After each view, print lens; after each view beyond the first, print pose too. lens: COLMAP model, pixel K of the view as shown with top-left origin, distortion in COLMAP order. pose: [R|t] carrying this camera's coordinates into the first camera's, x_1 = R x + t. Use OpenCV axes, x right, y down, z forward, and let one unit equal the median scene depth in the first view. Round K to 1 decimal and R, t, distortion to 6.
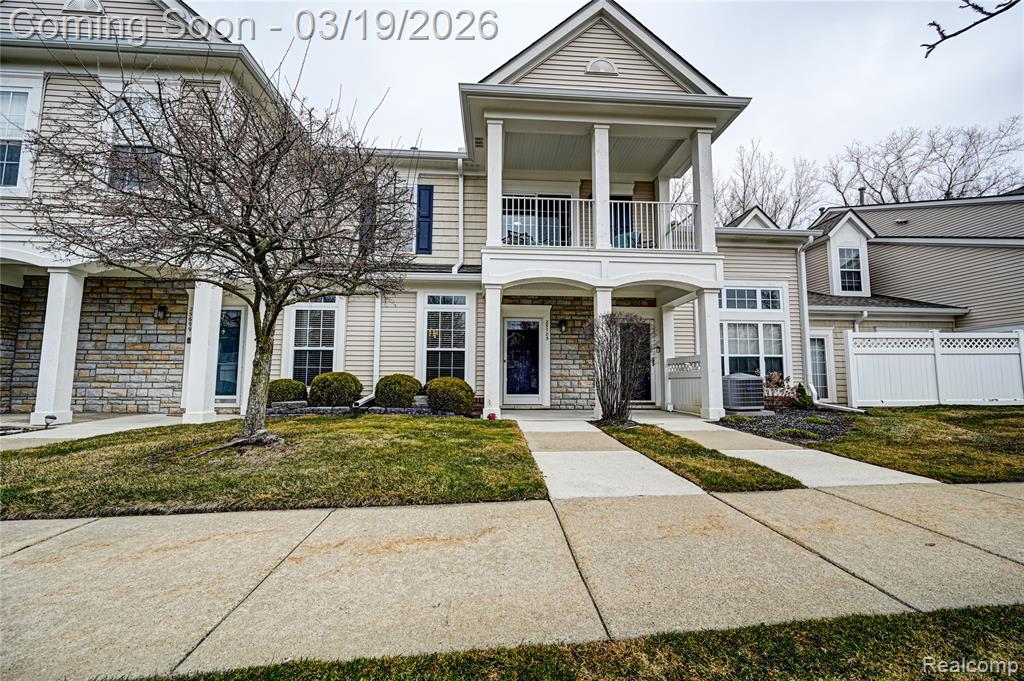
lens RADIAL K [[401.7, 0, 519.5], [0, 401.7, 345.1], [0, 0, 1]] dist [-0.004342, 0.001459]
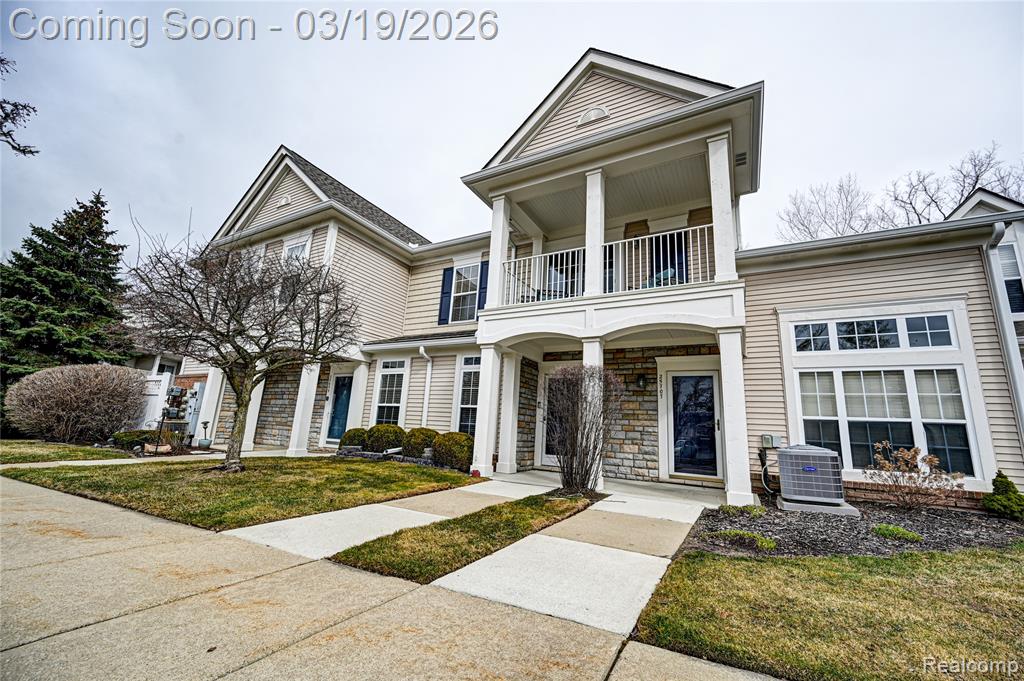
lens RADIAL K [[401.7, 0, 514.5], [0, 401.7, 344.9], [0, 0, 1]] dist [-0.004342, 0.001459]
pose [[0.840846, -0.074193, -0.536166, 0.504279], [-0.003718, 0.989746, -0.142788, 0.000885], [0.541262, 0.122056, 0.831948, 0.144184]]
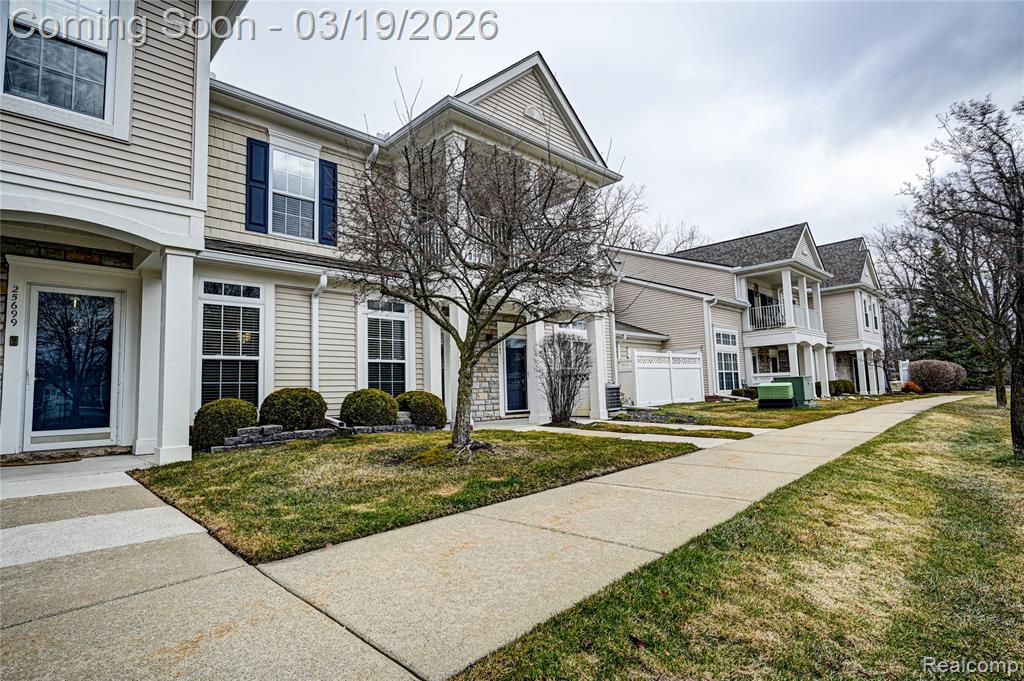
lens RADIAL K [[516.4, 0, 509.8], [0, 516.4, 340.6], [0, 0, 1]] dist [0.000096, -0.000459]
pose [[0.765575, 0.039274, 0.642147, -0.732984], [-0.024317, 0.999188, -0.032119, -0.004854], [-0.642887, 0.008974, 0.765908, -0.066046]]
